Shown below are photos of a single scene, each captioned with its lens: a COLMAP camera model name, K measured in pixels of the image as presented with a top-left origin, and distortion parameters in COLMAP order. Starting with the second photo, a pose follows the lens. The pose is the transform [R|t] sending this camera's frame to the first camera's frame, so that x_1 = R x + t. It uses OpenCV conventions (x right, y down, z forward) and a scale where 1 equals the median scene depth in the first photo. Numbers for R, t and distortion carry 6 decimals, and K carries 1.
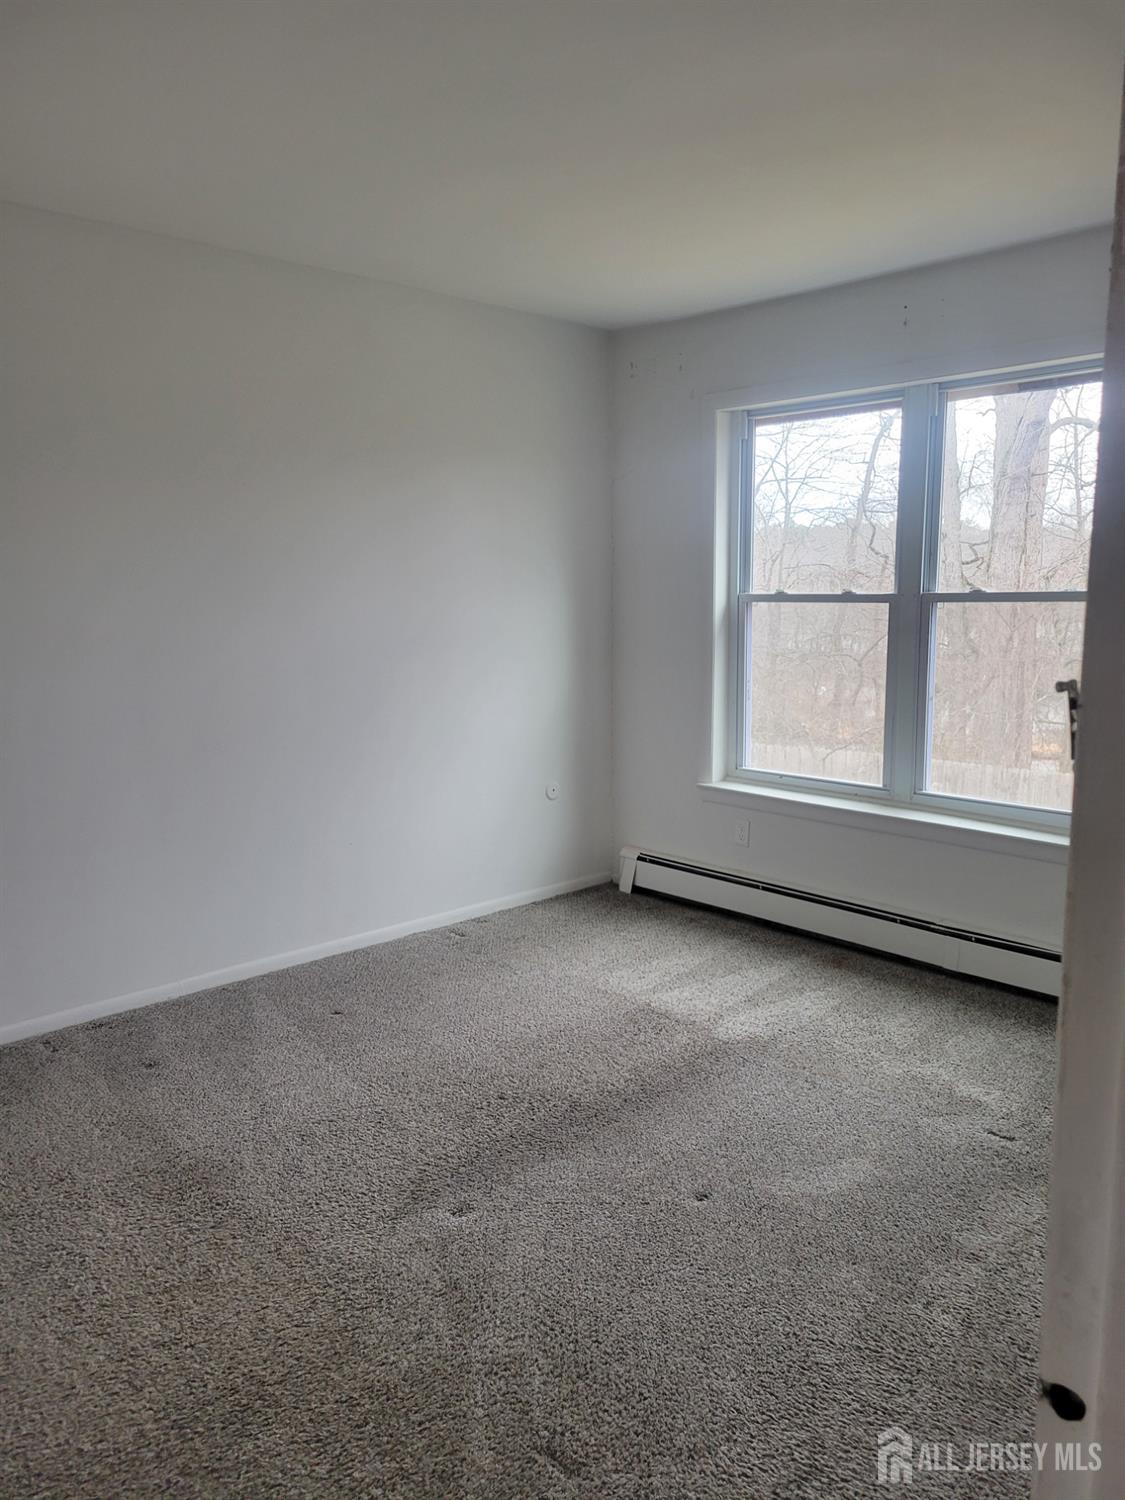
lens RADIAL K [[1159.3, 0, 508.4], [0, 1159.3, 750.9], [0, 0, 1]] dist [0.058763, -0.043136]
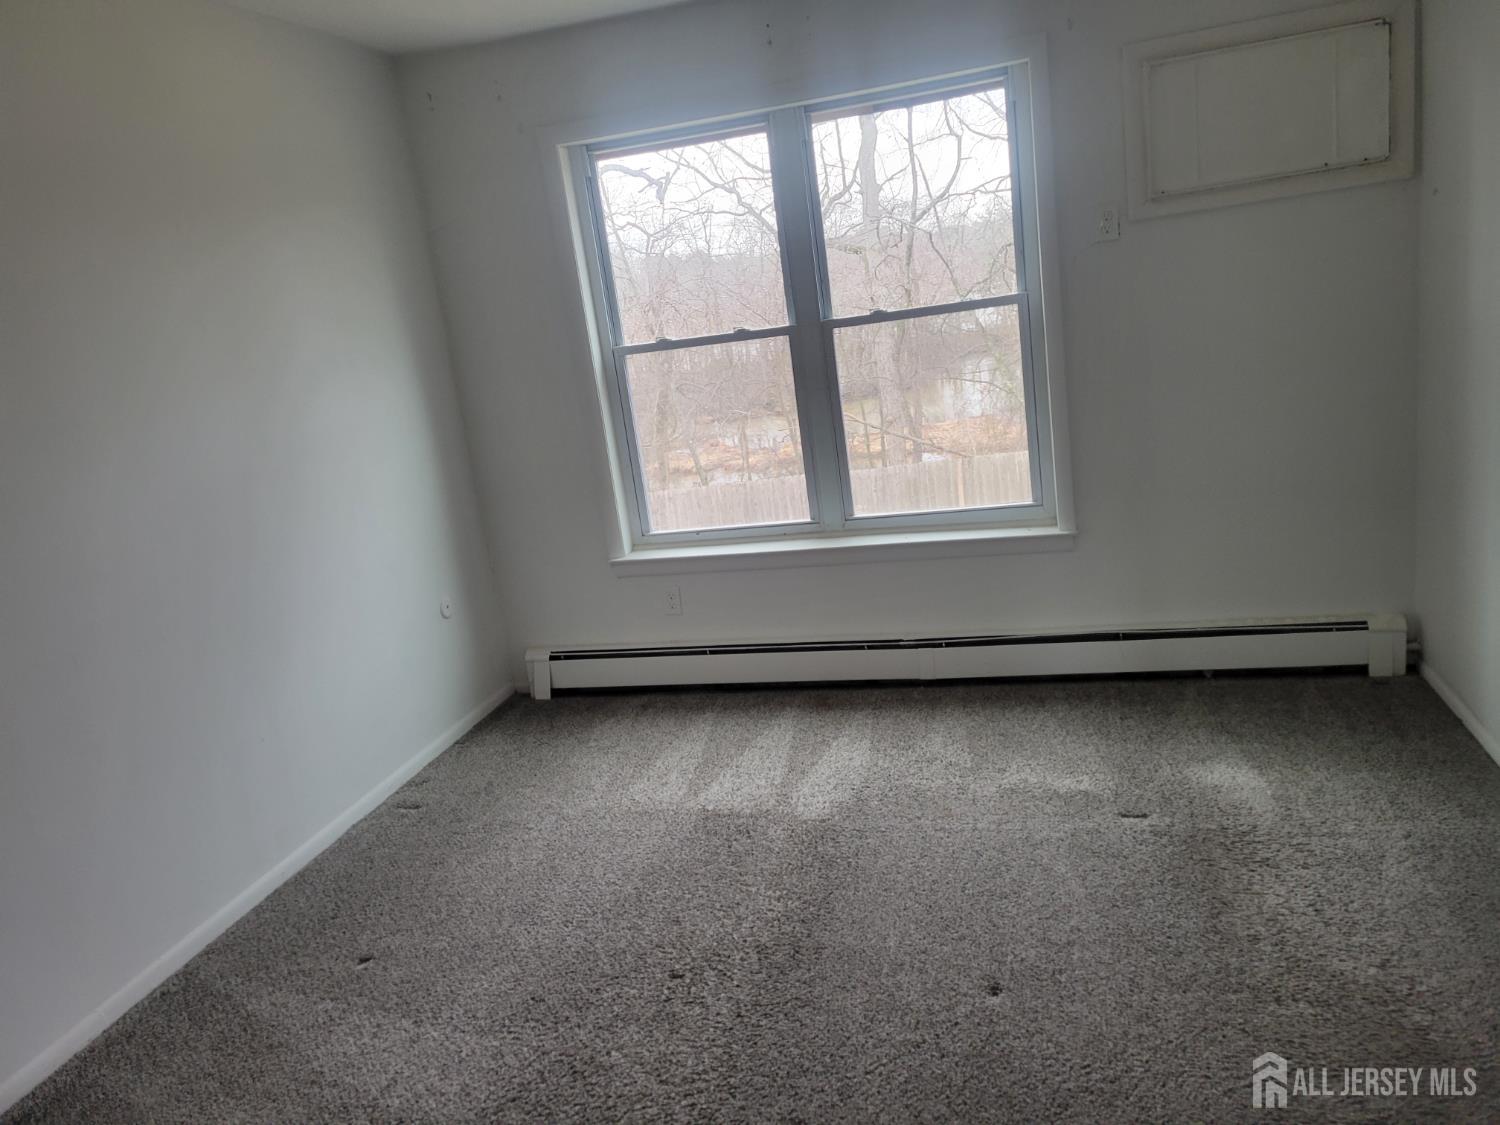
lens RADIAL K [[1159.3, 0, 749.3], [0, 1159.3, 540.3], [0, 0, 1]] dist [0.058763, -0.043136]
pose [[0.834903, -0.214209, 0.507003, -0.232053], [0.201960, 0.976134, 0.079840, -0.043264], [-0.512005, 0.035736, 0.858239, 0.186896]]
